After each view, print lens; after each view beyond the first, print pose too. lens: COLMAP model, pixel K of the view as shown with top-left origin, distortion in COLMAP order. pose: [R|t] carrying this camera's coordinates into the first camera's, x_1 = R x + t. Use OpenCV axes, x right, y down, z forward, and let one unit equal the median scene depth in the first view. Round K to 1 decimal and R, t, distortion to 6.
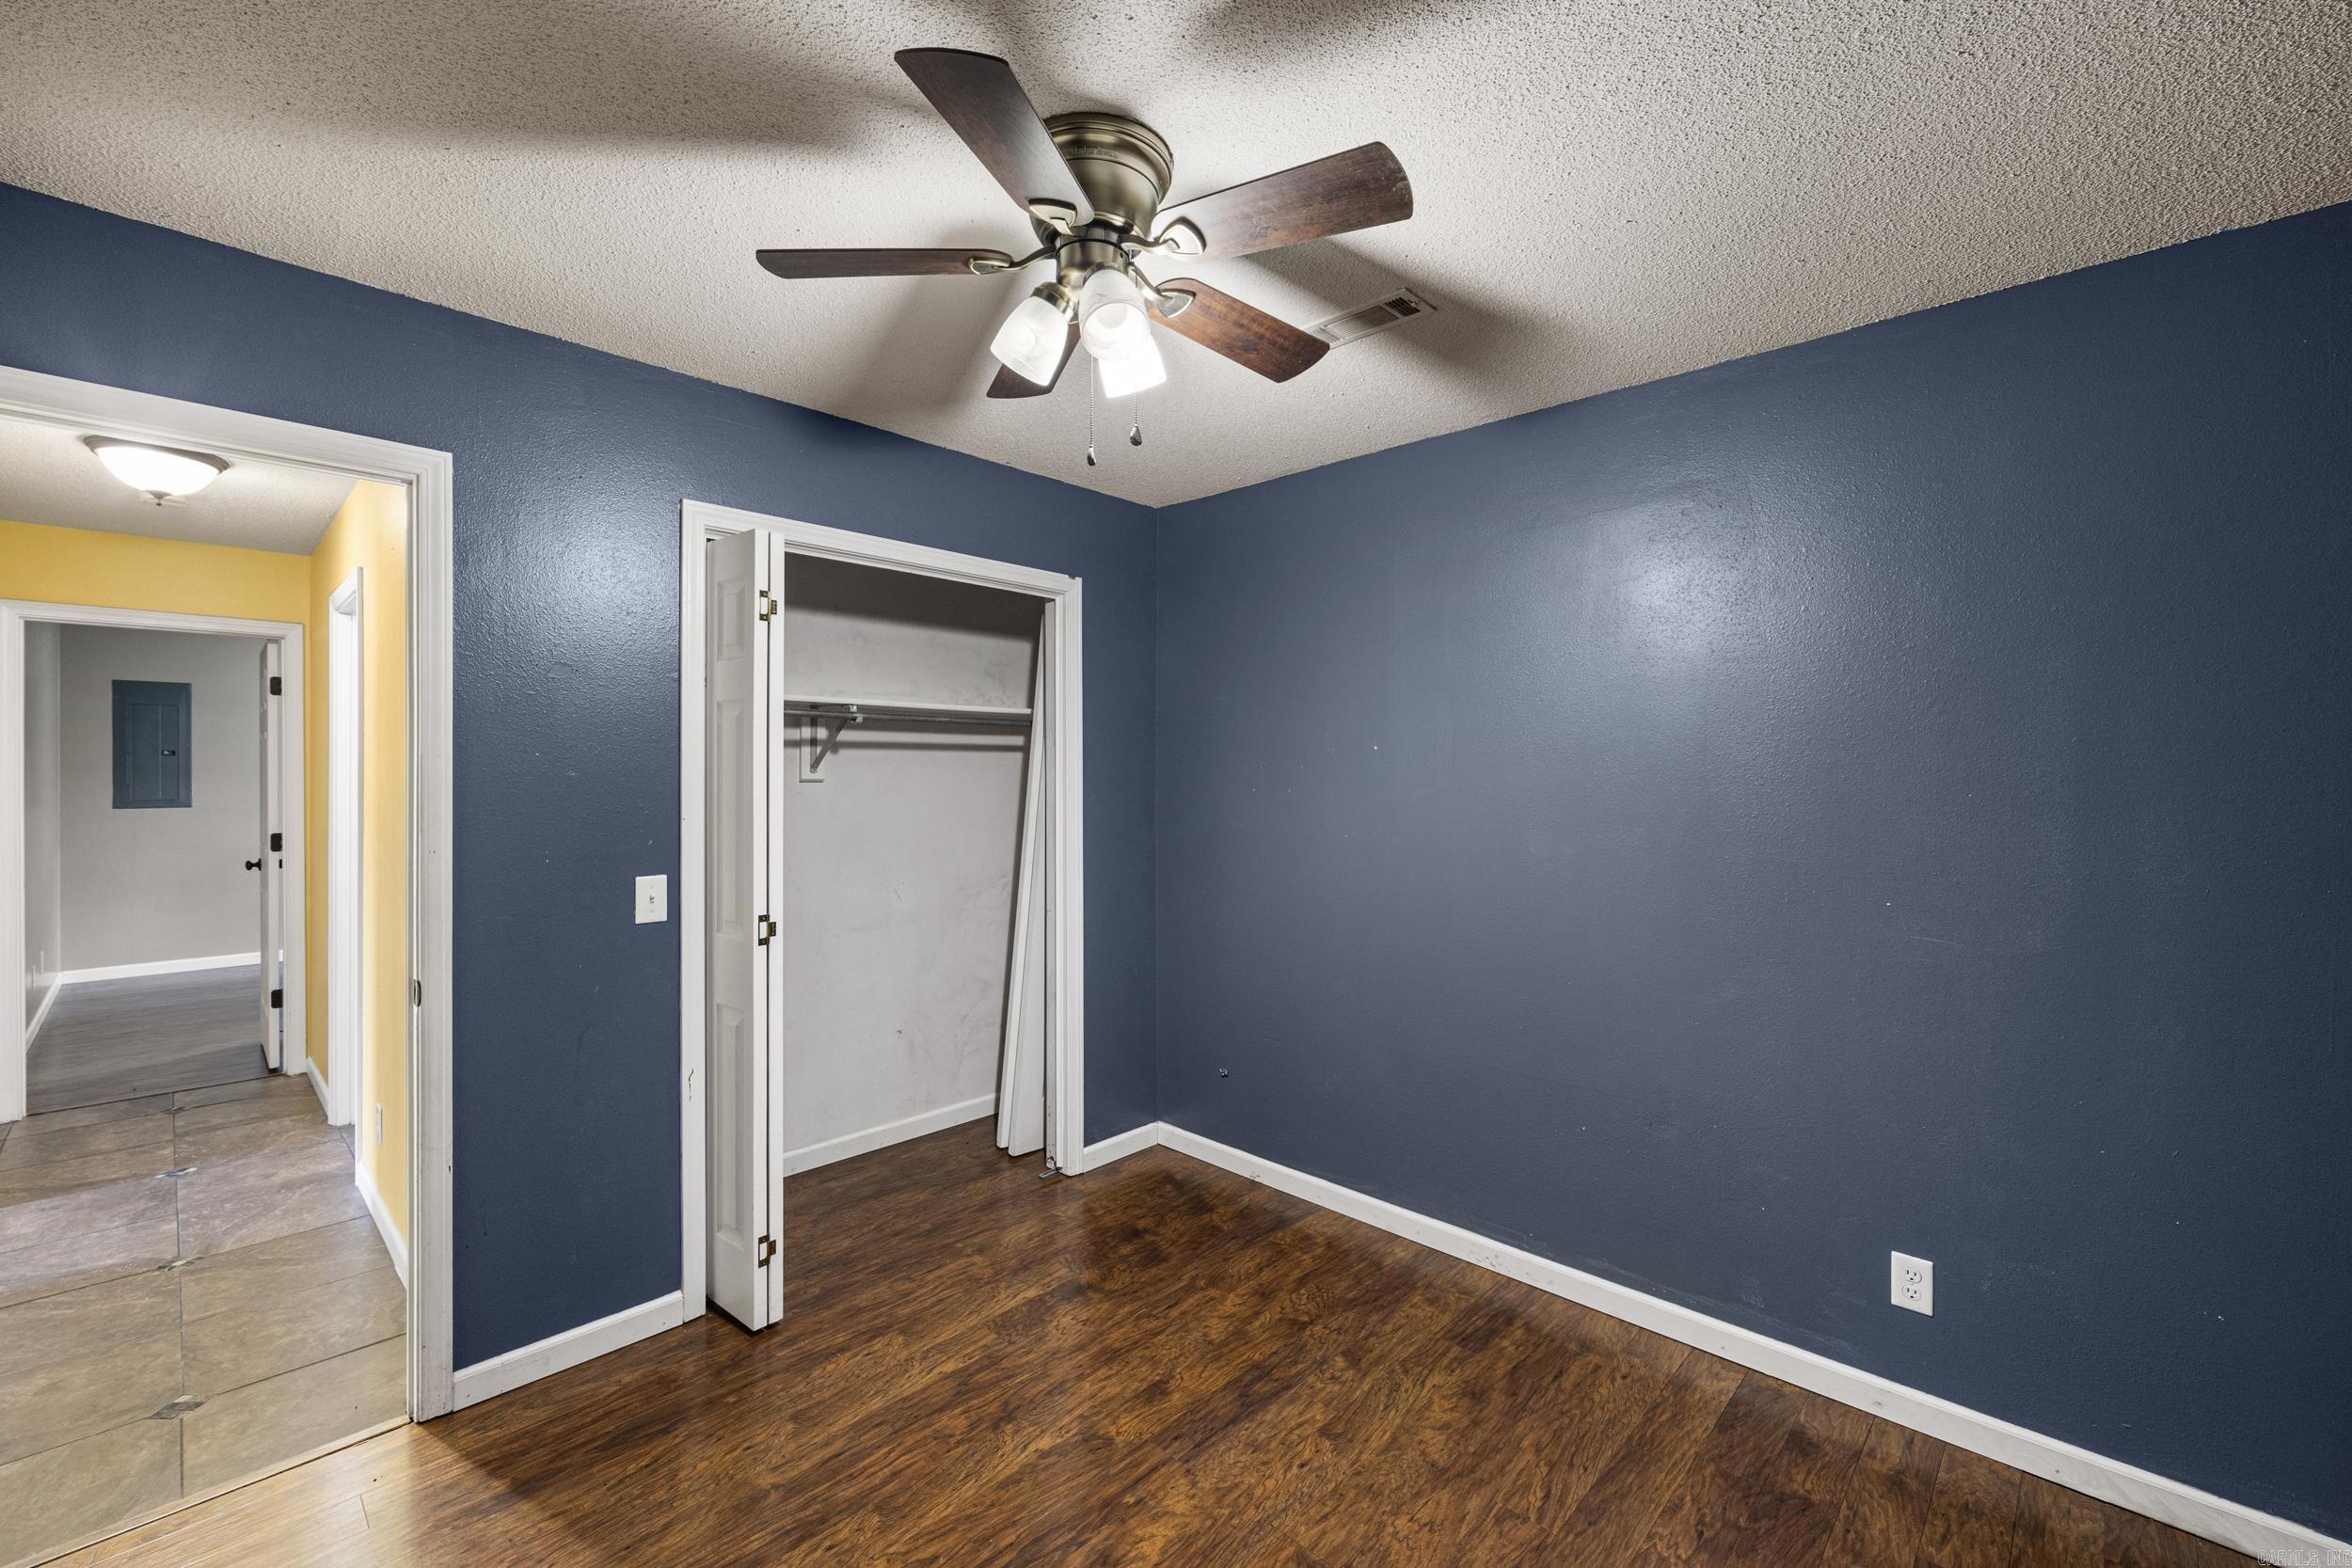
lens RADIAL K [[957.4, 0, 1179.7], [0, 957.4, 758.6], [0, 0, 1]] dist [-0.013172, 0.000240]
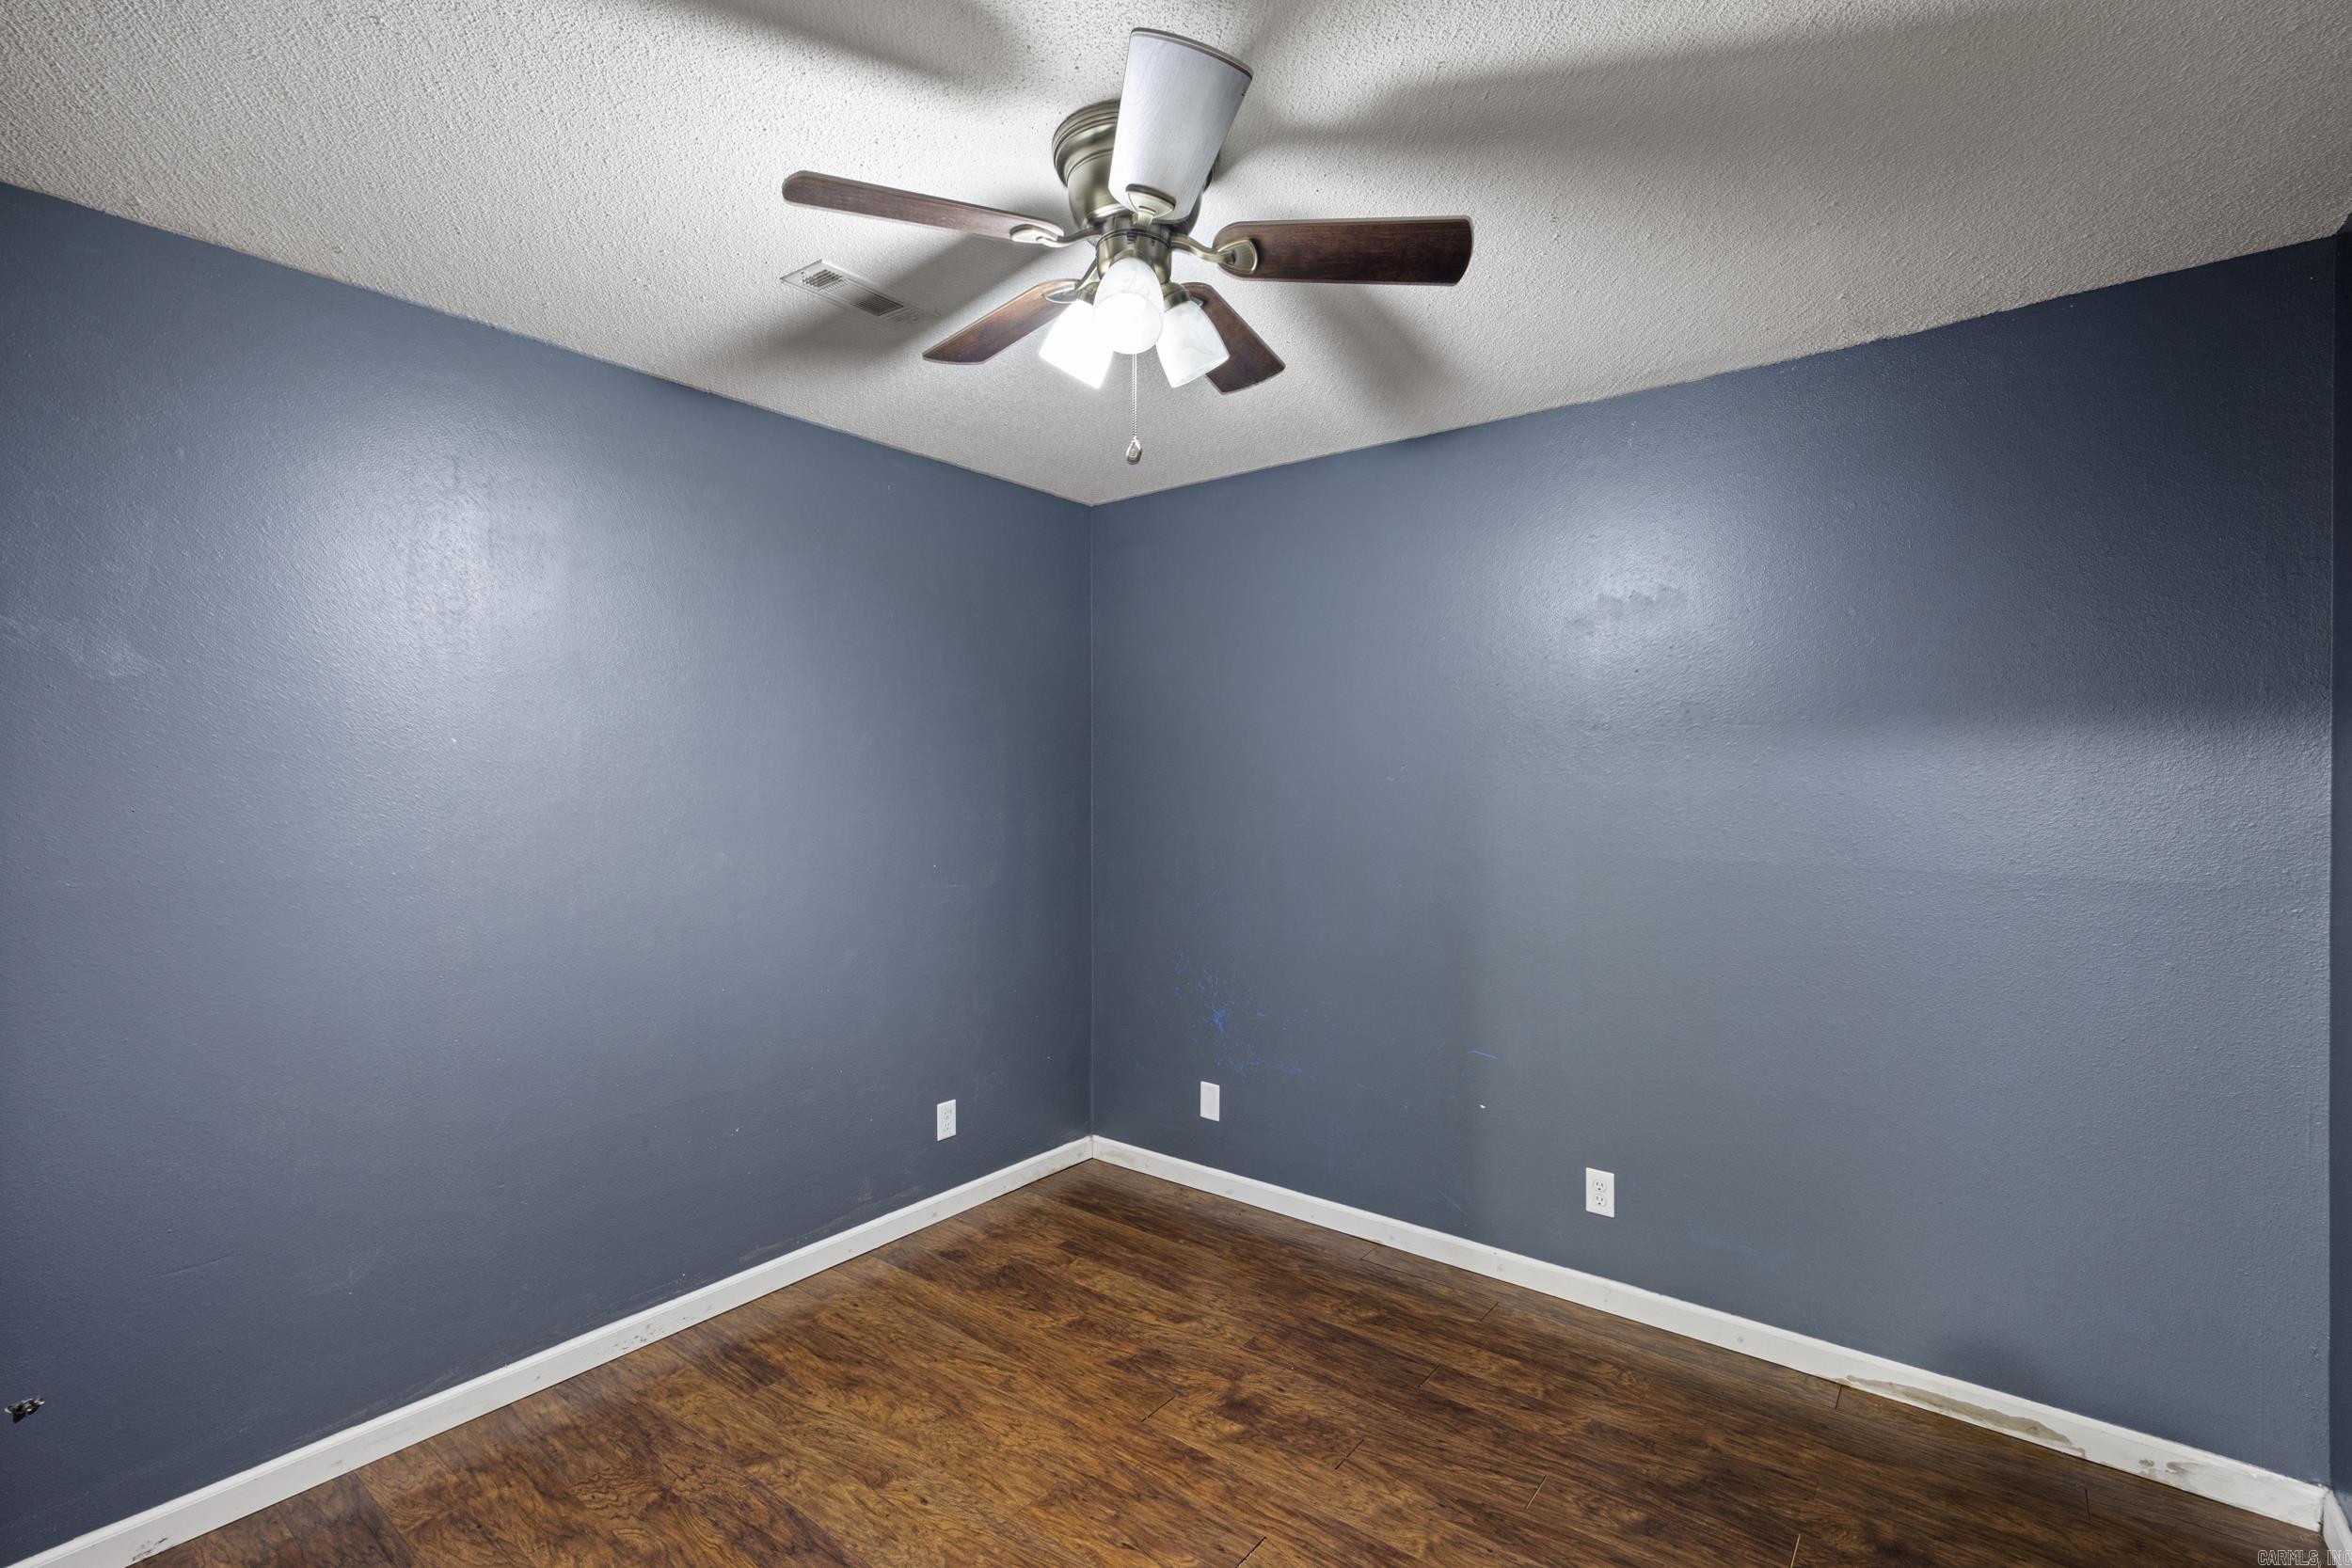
lens RADIAL K [[1031.4, 0, 1167.1], [0, 1031.4, 803.4], [0, 0, 1]] dist [-0.002028, -0.000123]
pose [[-0.076804, -0.033889, 0.996470, -0.847667], [-0.005080, 0.999423, 0.033598, 0.002679], [-0.997033, -0.002482, -0.076932, 0.785635]]
